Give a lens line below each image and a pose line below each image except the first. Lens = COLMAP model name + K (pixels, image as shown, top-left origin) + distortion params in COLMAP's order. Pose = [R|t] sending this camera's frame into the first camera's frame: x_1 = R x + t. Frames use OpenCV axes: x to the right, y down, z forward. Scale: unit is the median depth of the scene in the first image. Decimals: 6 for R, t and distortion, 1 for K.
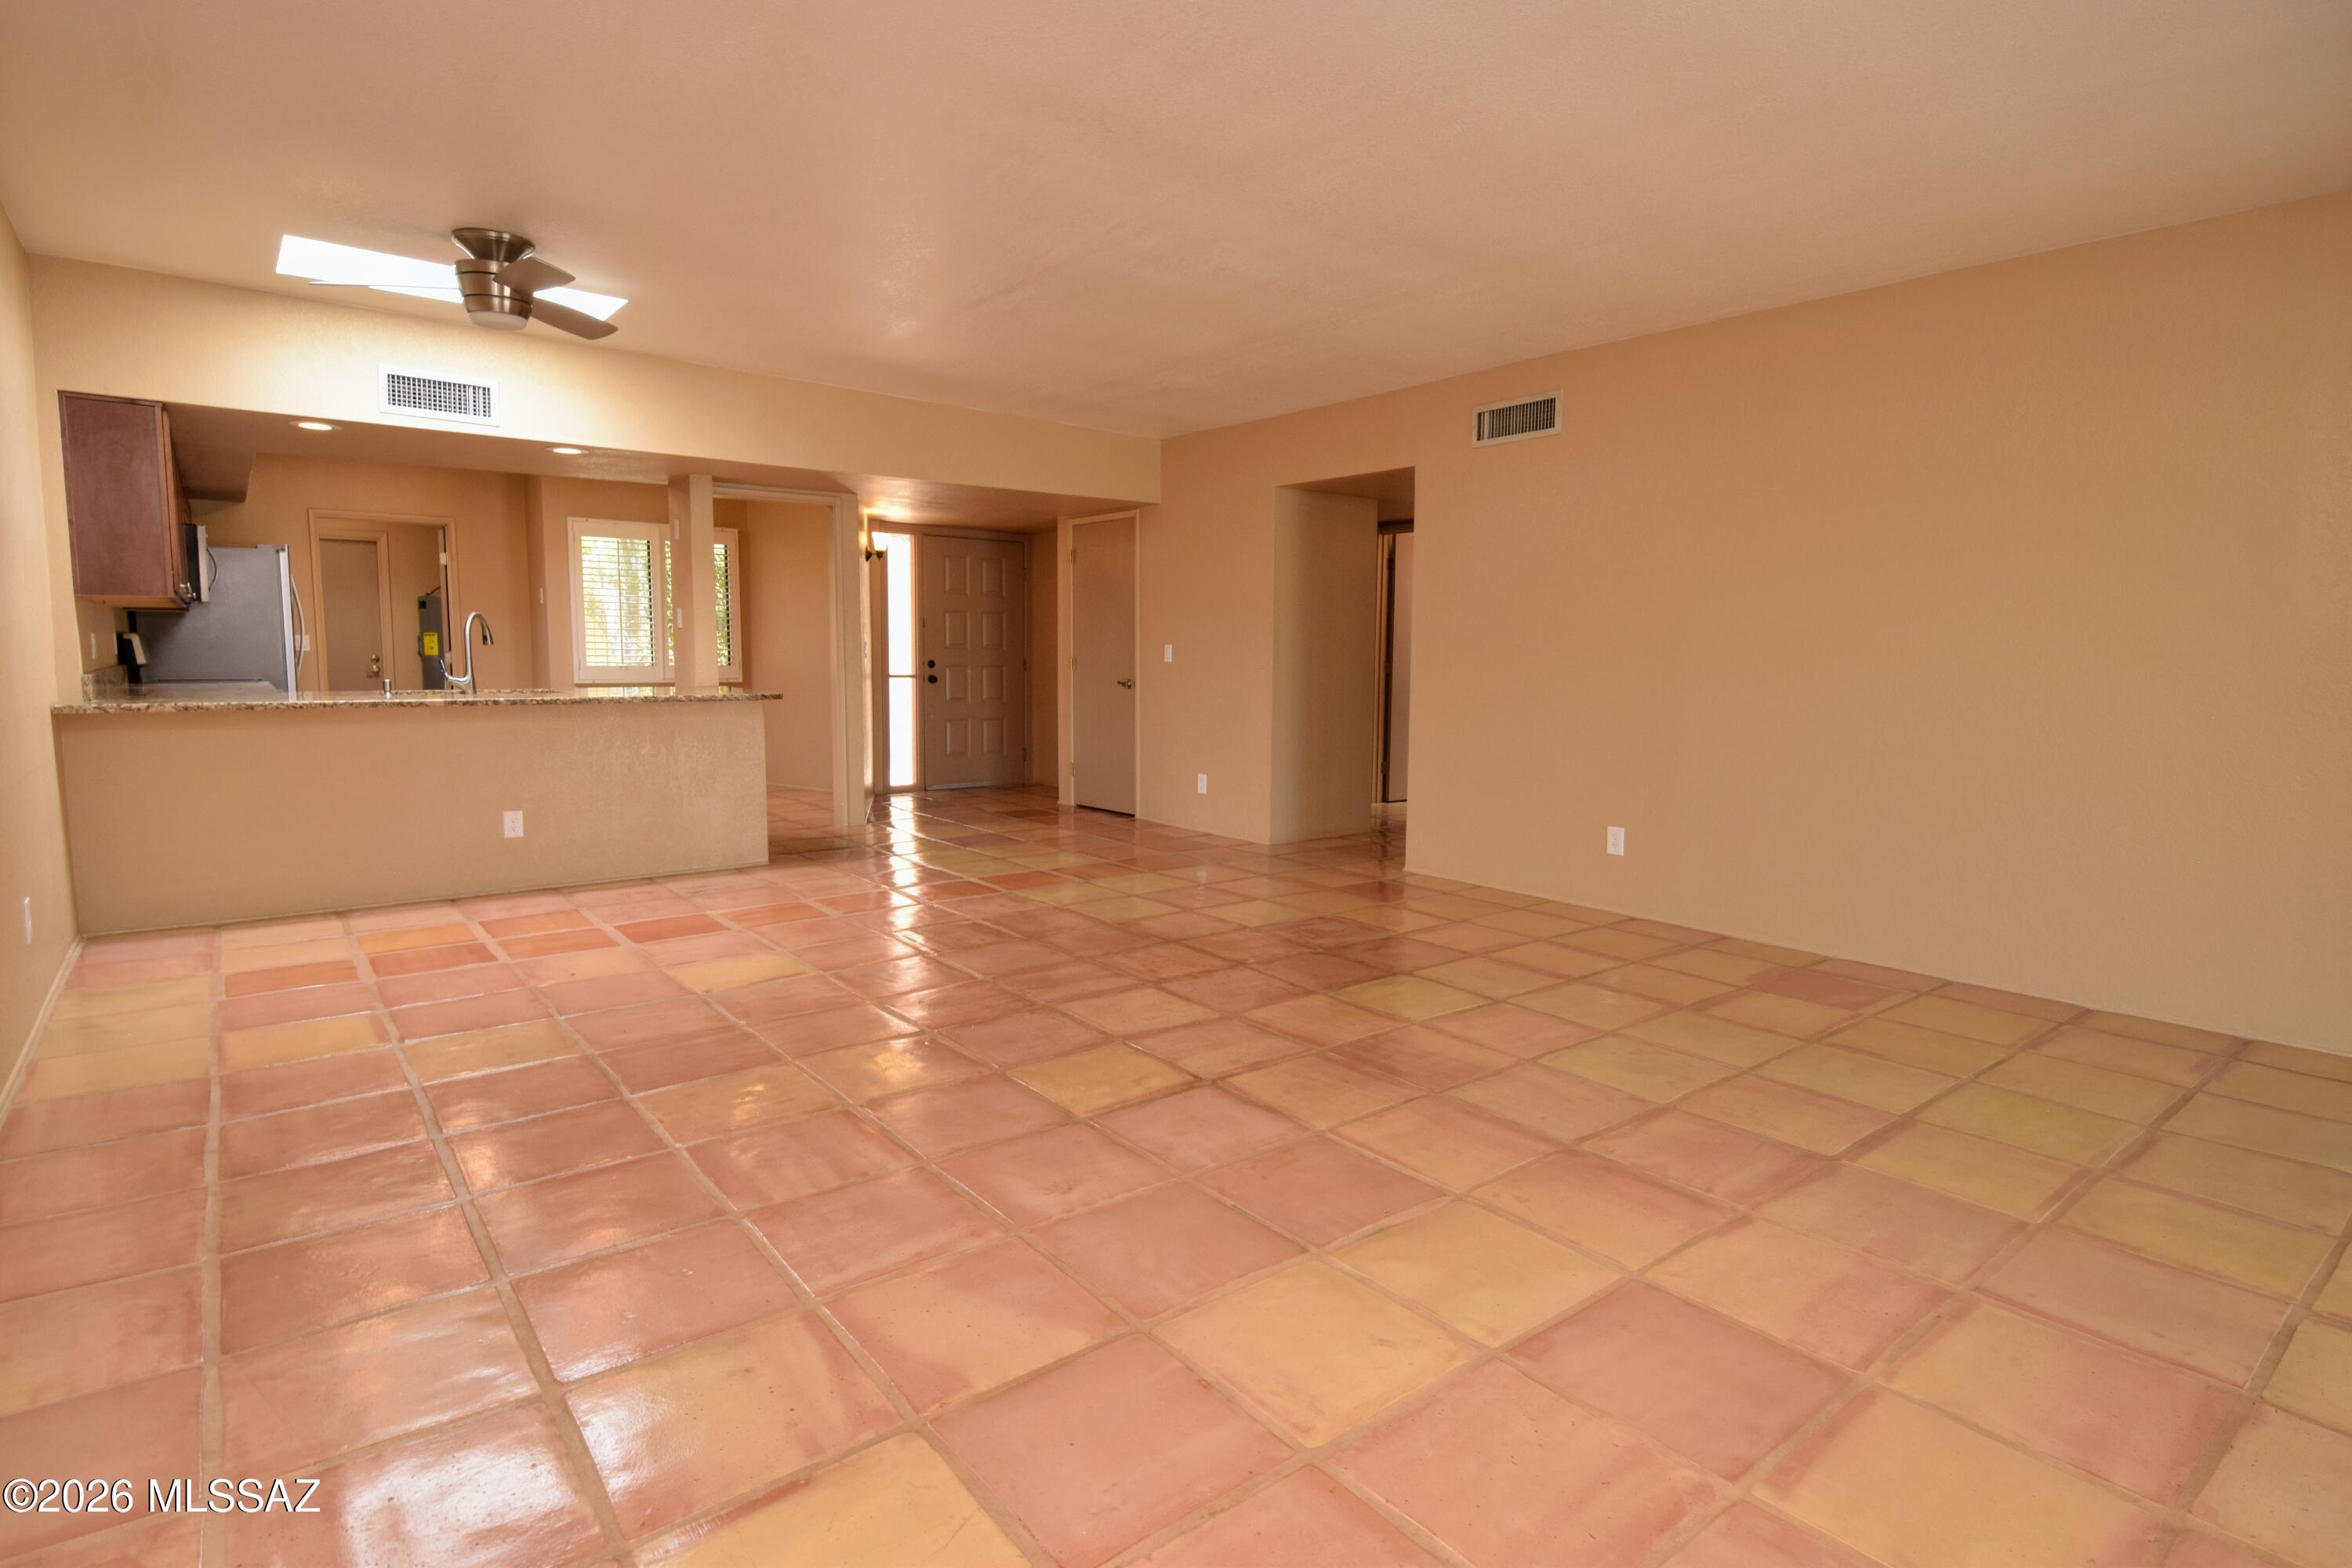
lens RADIAL K [[1205.2, 0, 1189.8], [0, 1205.2, 777.2], [0, 0, 1]] dist [0.031598, -0.036426]
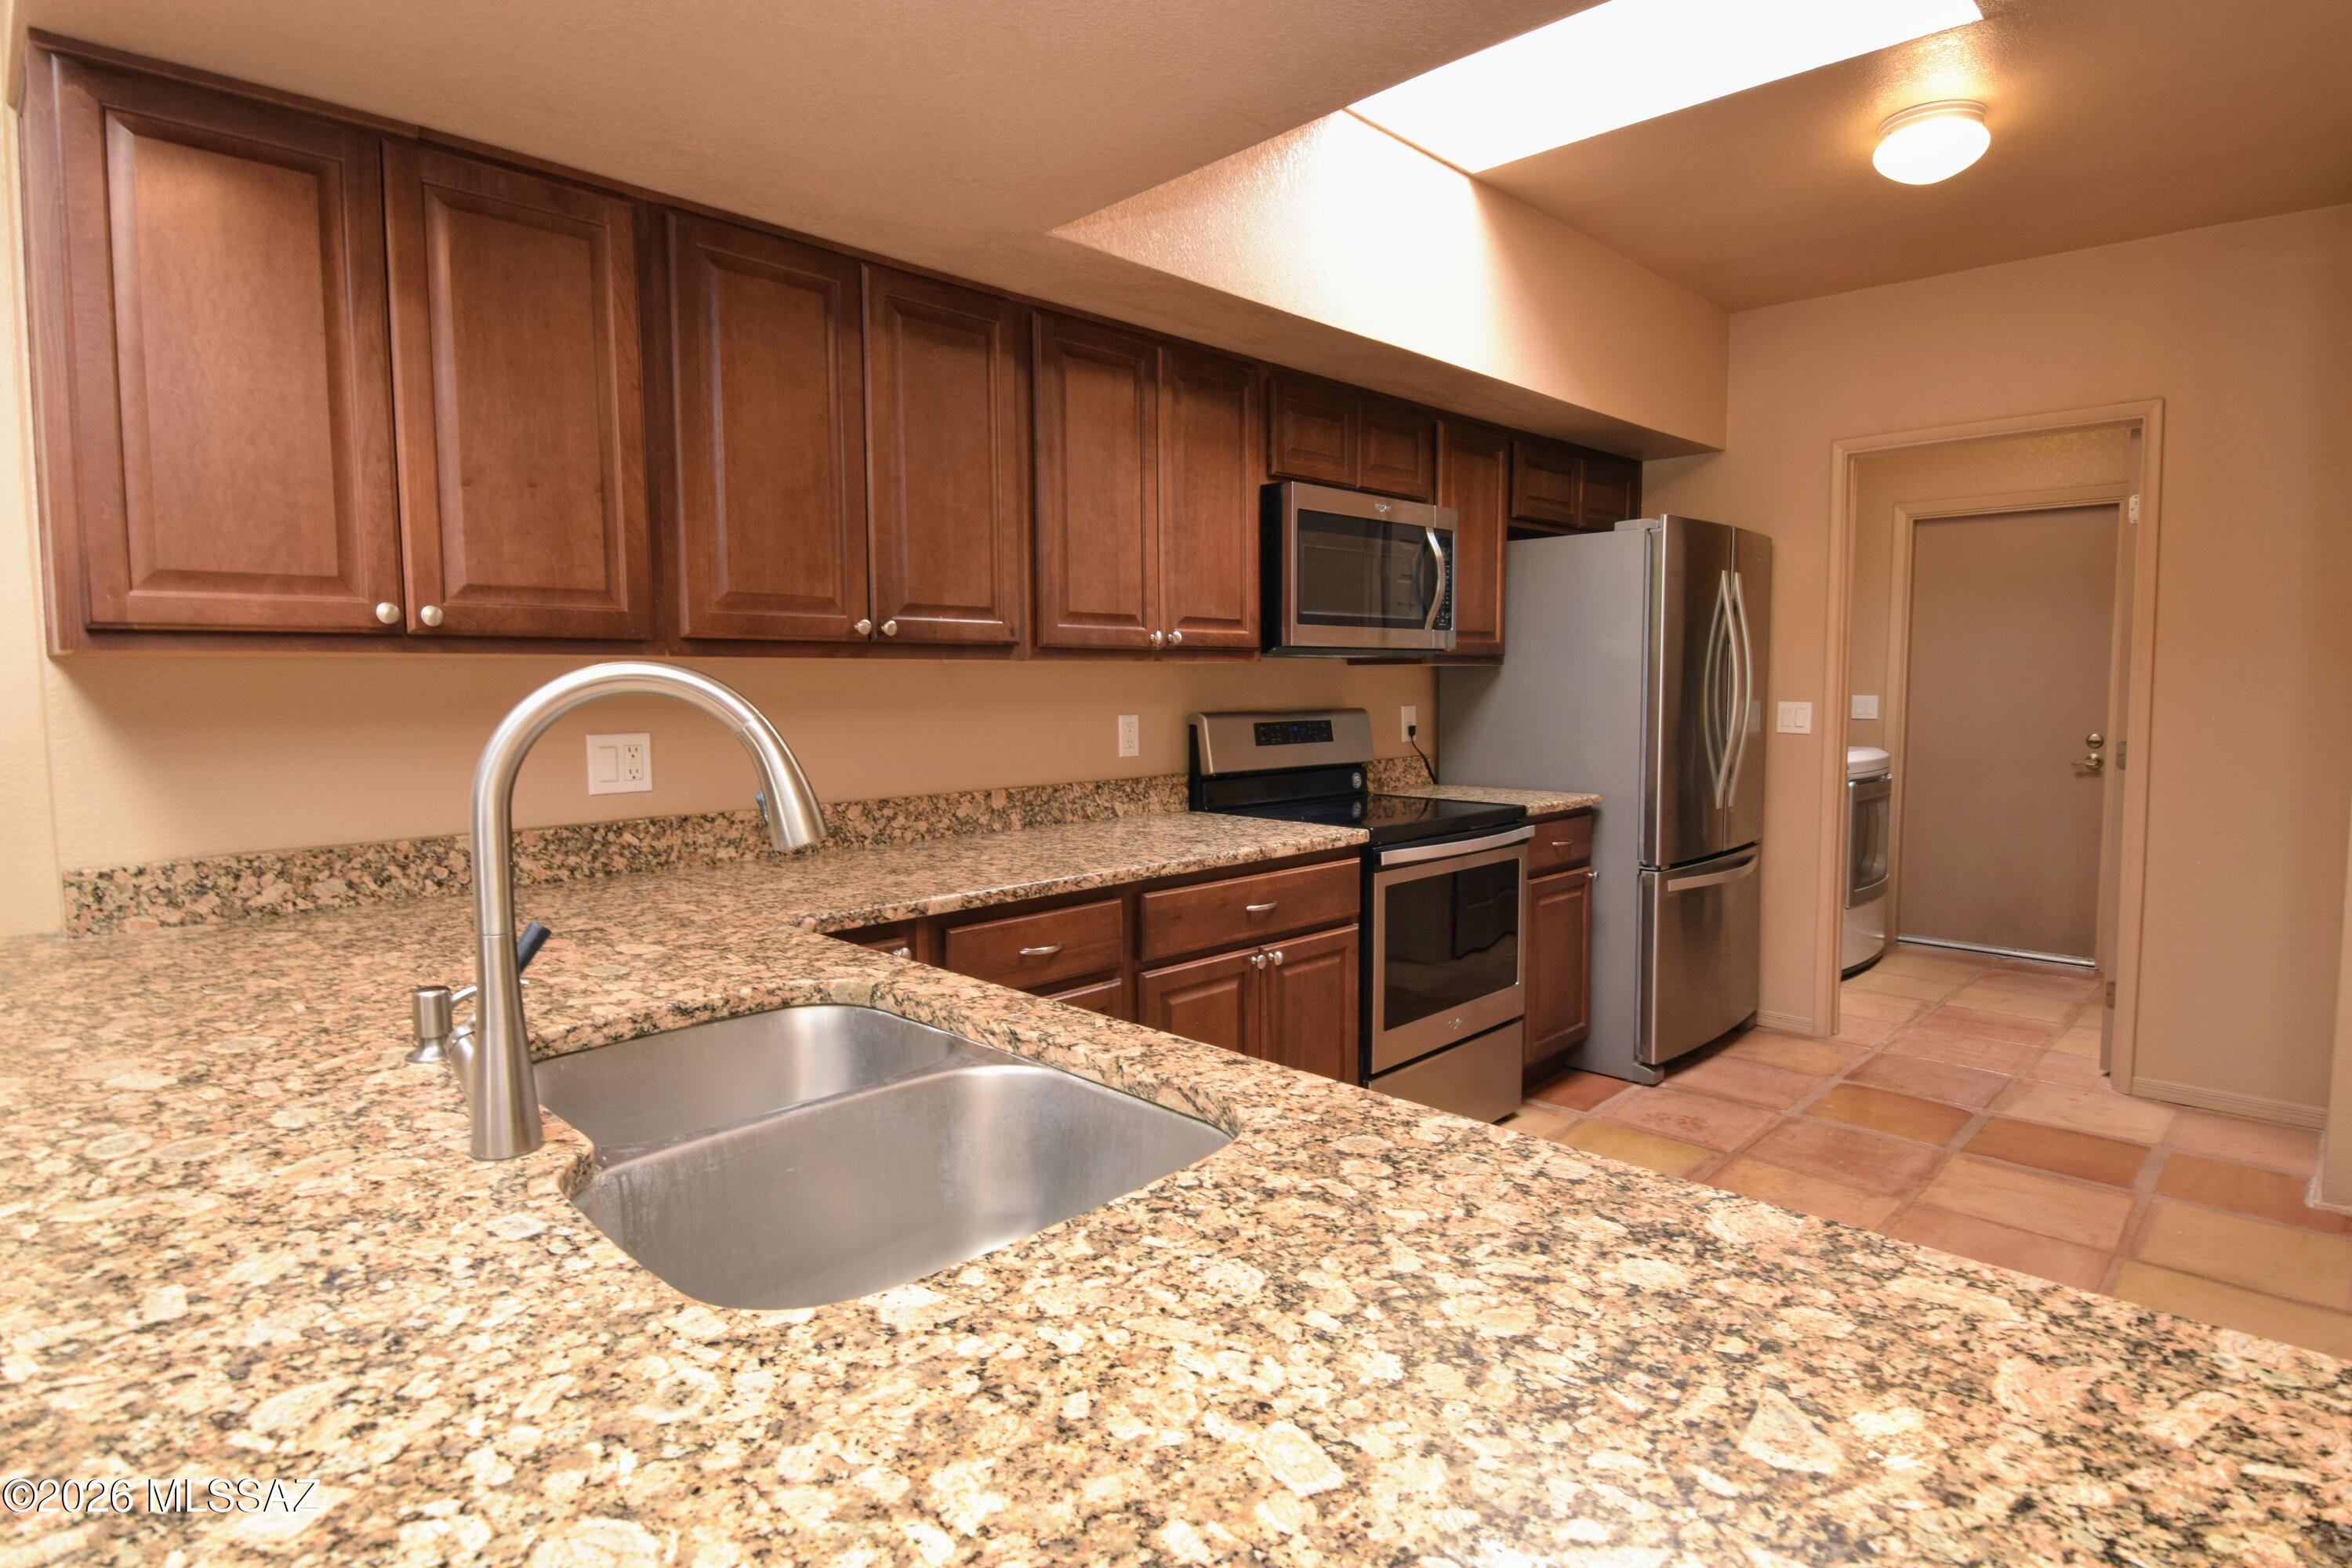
lens RADIAL K [[1204.2, 0, 1189.2], [0, 1204.2, 770.2], [0, 0, 1]] dist [0.017029, -0.022188]
pose [[0.122191, 0.061446, -0.990603, -0.369077], [-0.097792, 0.993970, 0.049592, -0.121304], [0.987677, 0.090813, 0.127463, 0.938370]]
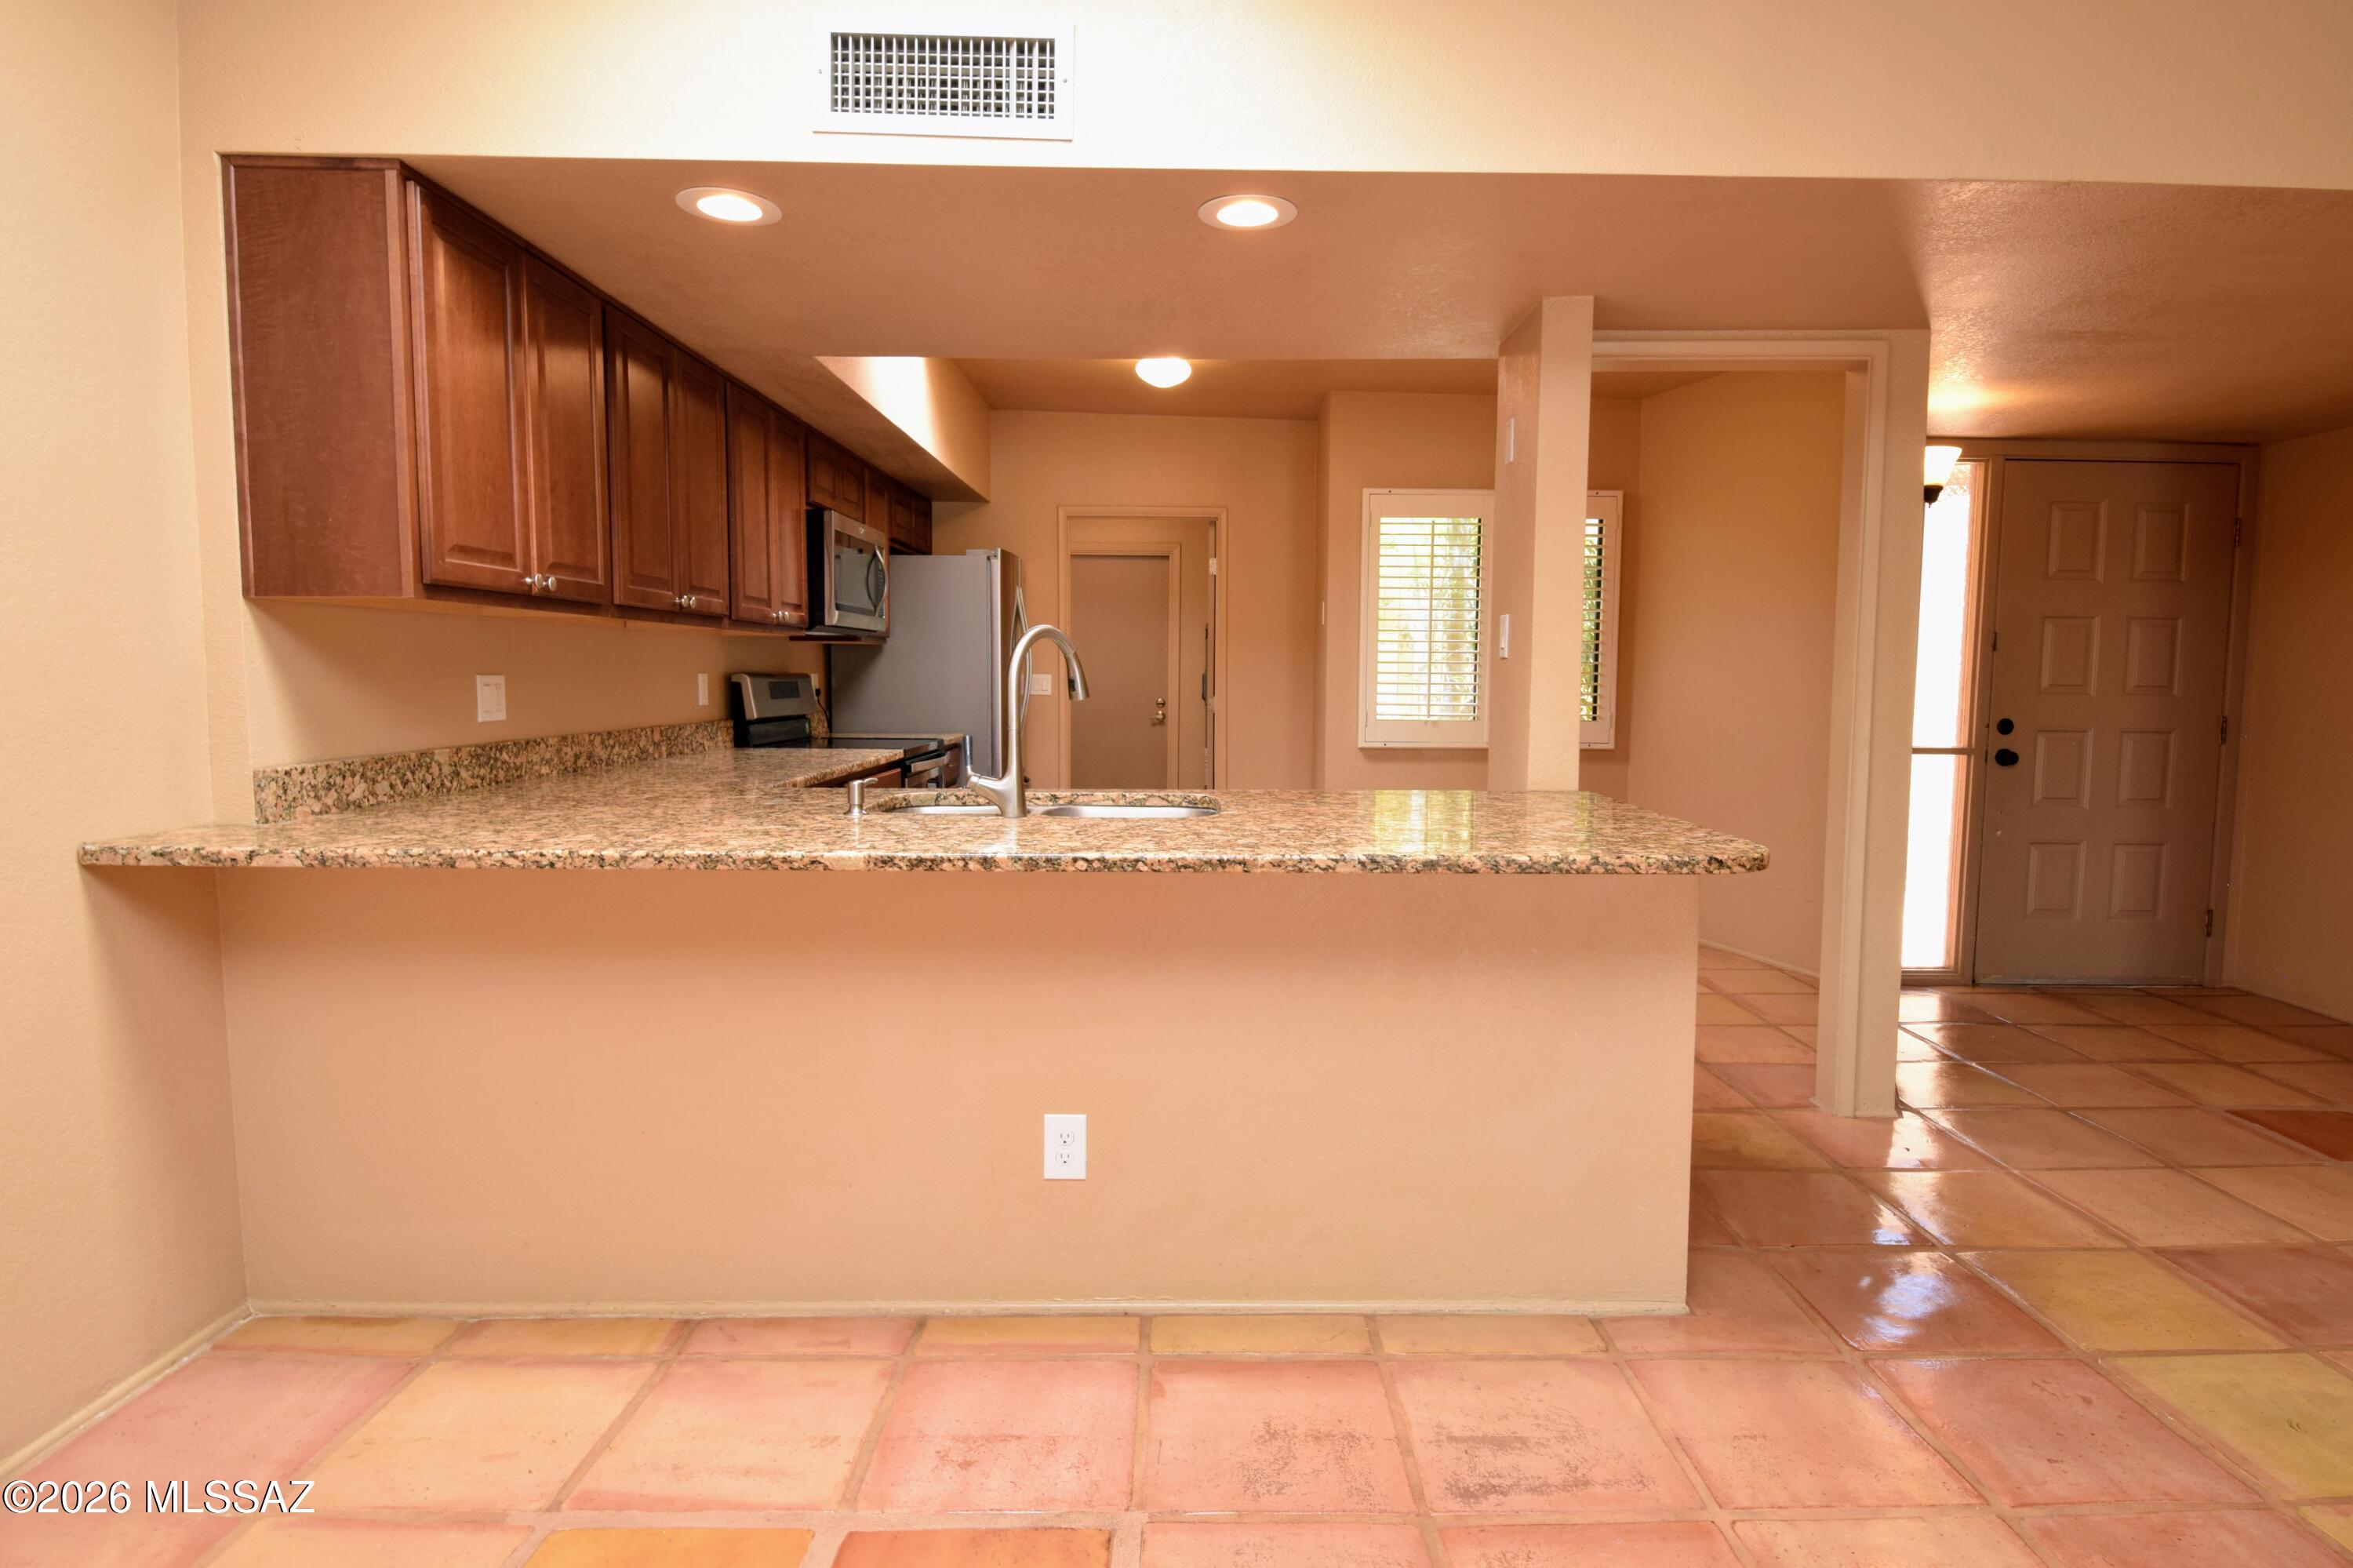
lens RADIAL K [[1242.1, 0, 1199.4], [0, 1242.1, 771.4], [0, 0, 1]] dist [-0.001770, -0.001356]
pose [[0.788886, 0.043525, -0.612996, -0.242614], [-0.064133, 0.997873, -0.011683, -0.073230], [0.611184, 0.048530, 0.790000, 0.611800]]
